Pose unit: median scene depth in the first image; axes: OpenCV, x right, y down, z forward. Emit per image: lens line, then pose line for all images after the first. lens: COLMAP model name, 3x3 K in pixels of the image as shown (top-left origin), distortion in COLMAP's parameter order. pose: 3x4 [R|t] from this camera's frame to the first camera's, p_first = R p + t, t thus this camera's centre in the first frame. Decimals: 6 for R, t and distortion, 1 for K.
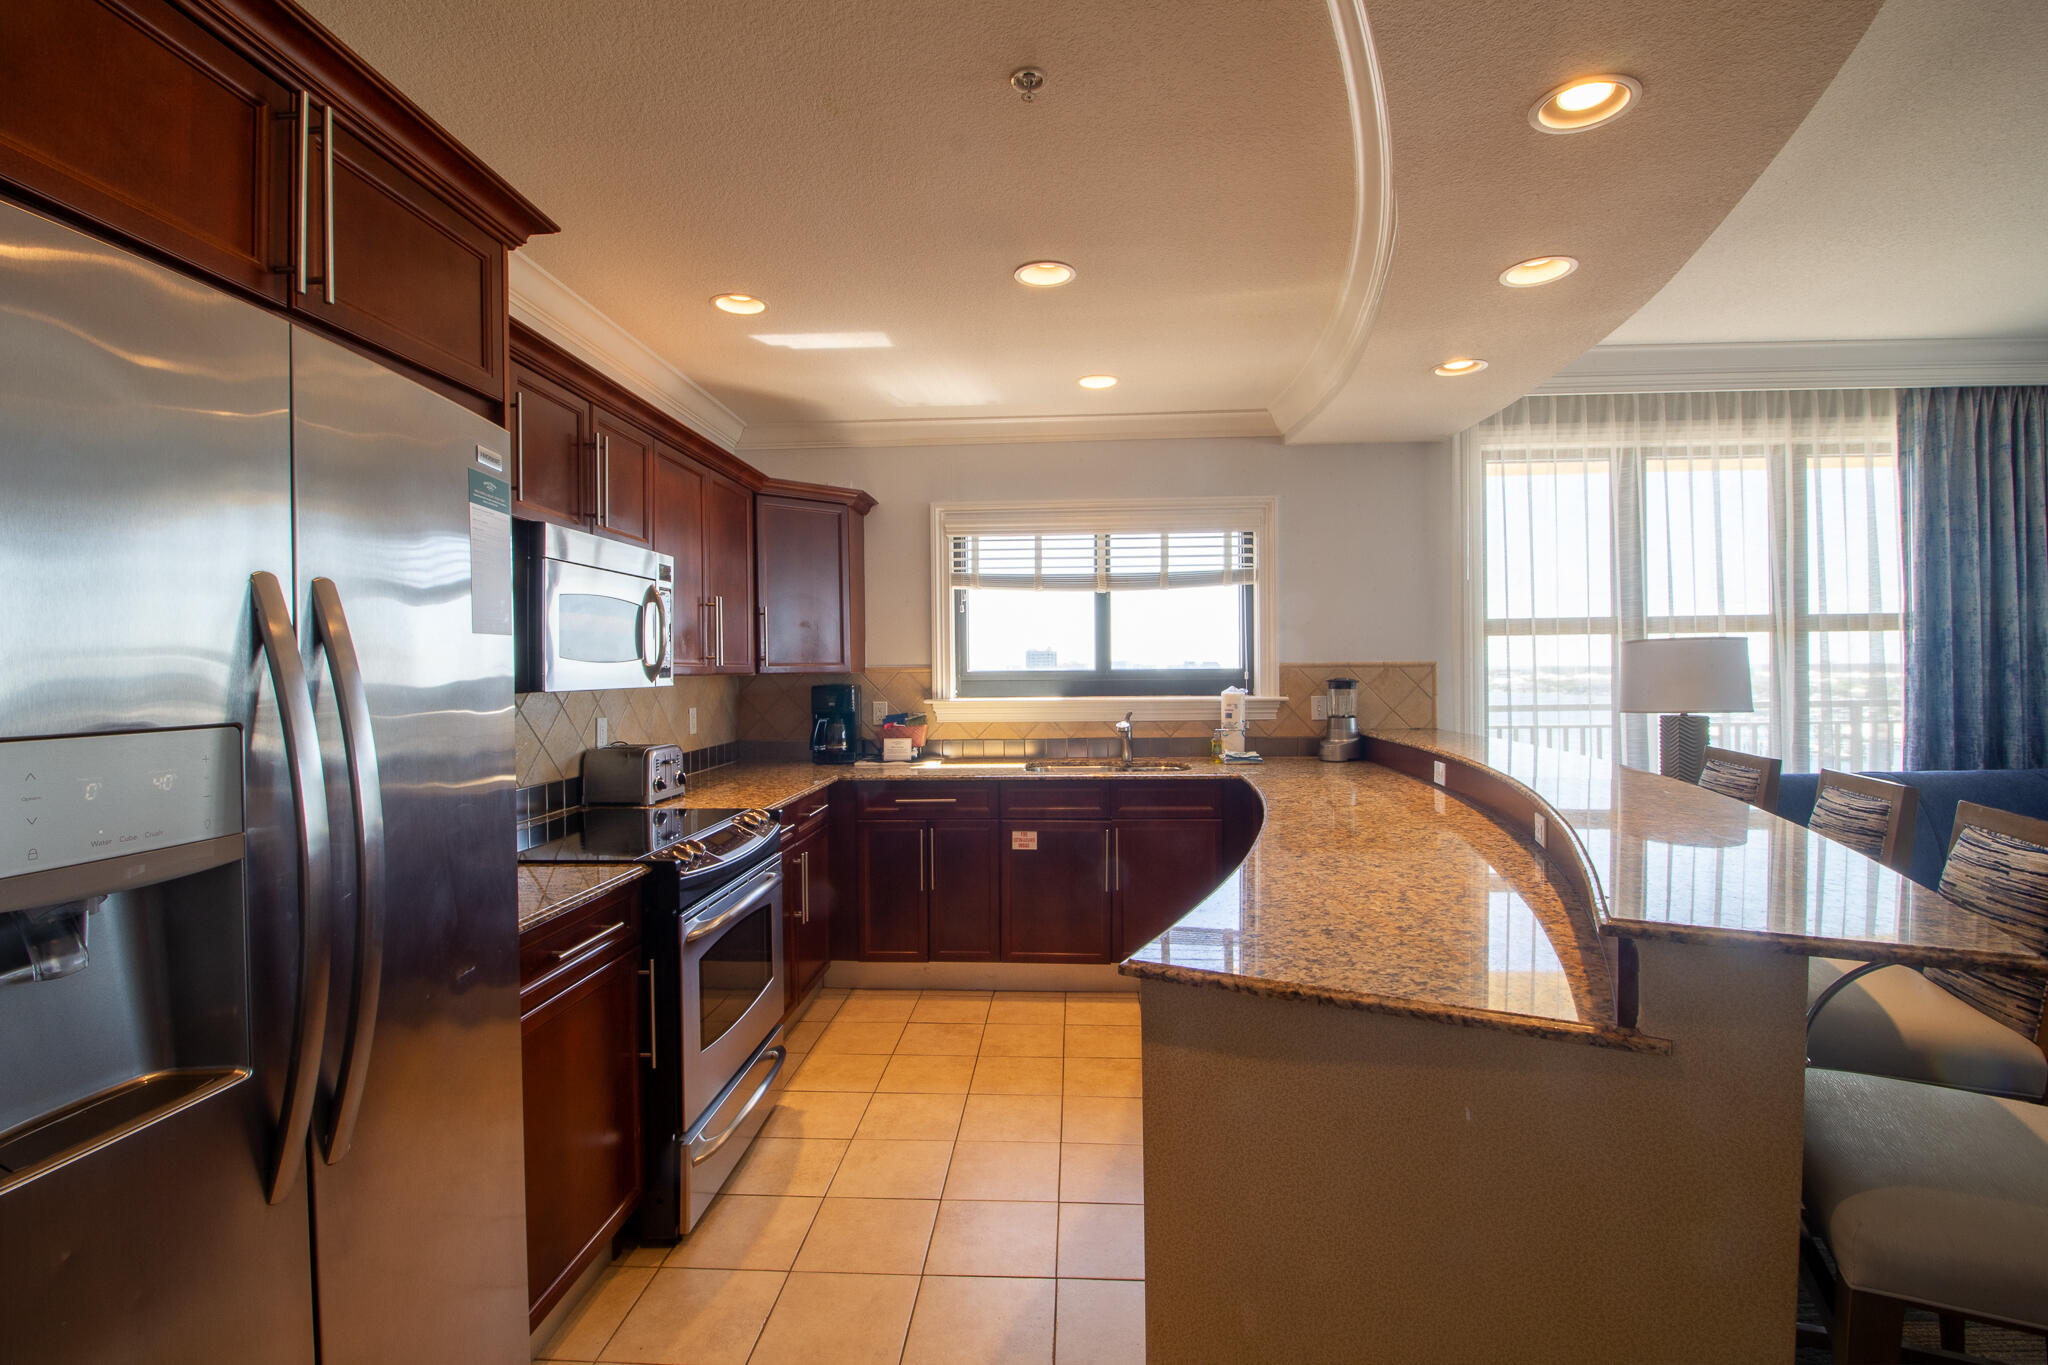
lens RADIAL K [[913.5, 0, 1024.0], [0, 913.5, 682.5], [0, 0, 1]] dist [0.013462, 0.000072]
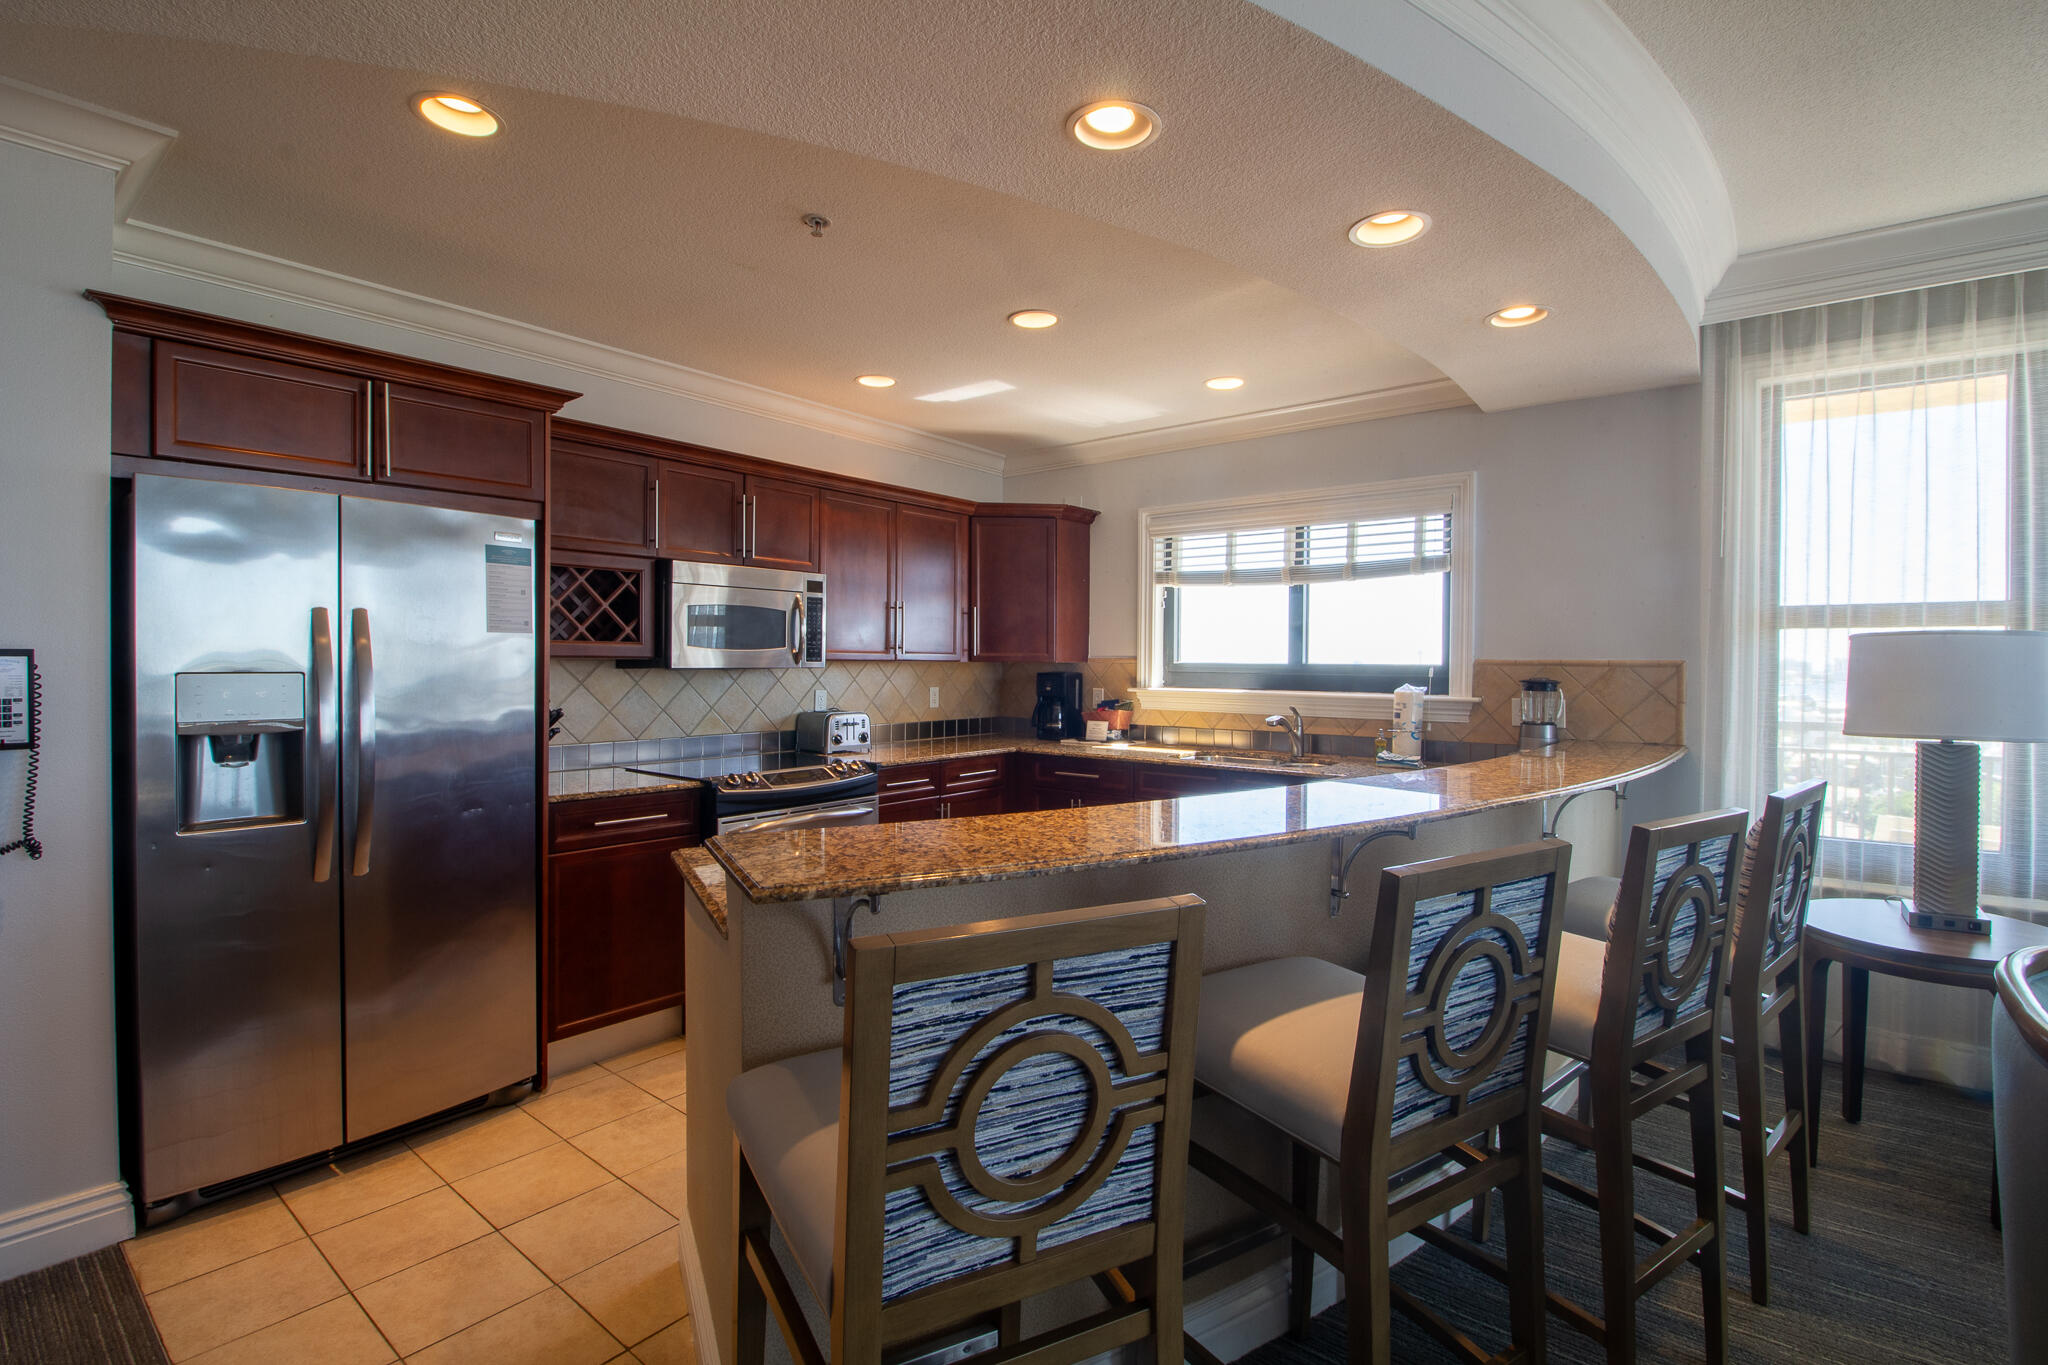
lens RADIAL K [[944.6, 0, 1024.0], [0, 944.6, 682.5], [0, 0, 1]] dist [0.012930, -0.015093]
pose [[0.809610, 0.029645, -0.586219, 0.460421], [-0.022799, 0.999558, 0.019061, -0.006612], [0.586525, -0.002067, 0.809928, -0.001605]]
